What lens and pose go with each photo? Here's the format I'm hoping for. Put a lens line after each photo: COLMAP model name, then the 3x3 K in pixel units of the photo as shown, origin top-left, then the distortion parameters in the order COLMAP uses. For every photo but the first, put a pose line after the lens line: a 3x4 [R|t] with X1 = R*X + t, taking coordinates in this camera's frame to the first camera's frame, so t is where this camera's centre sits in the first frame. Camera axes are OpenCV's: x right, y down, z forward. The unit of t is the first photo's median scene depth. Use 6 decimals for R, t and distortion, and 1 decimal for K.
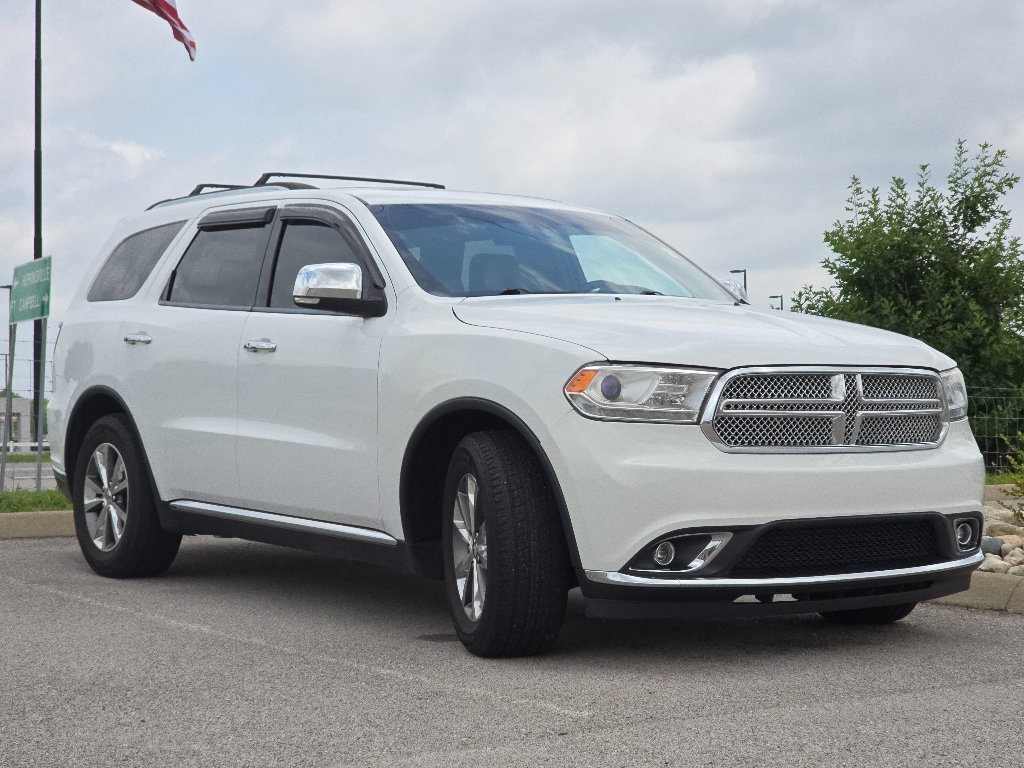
lens RADIAL K [[2043.8, 0, 512.0], [0, 2043.8, 384.0], [0, 0, 1]] dist [-0.000916, 0.037247]
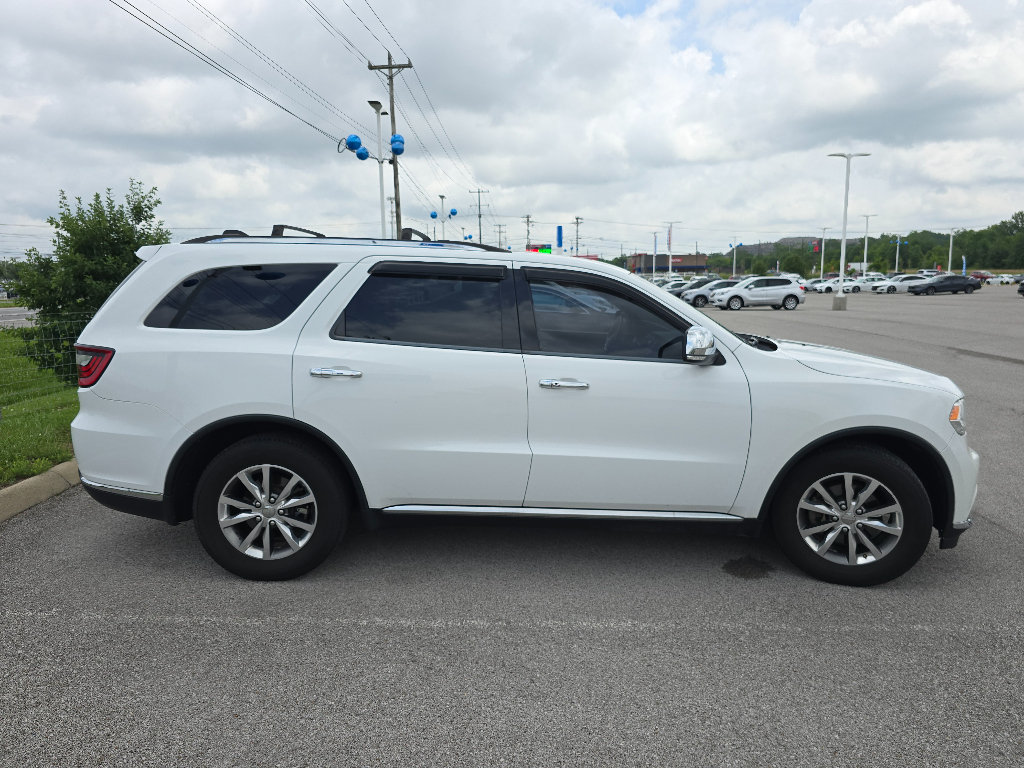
lens RADIAL K [[699.3, 0, 512.0], [0, 699.3, 384.0], [0, 0, 1]] dist [0.041629, -0.001436]
pose [[0.542403, -0.121877, 0.831231, -0.446359], [-0.013070, 0.988077, 0.153402, -0.075807], [-0.840017, -0.094070, 0.534344, 0.706017]]
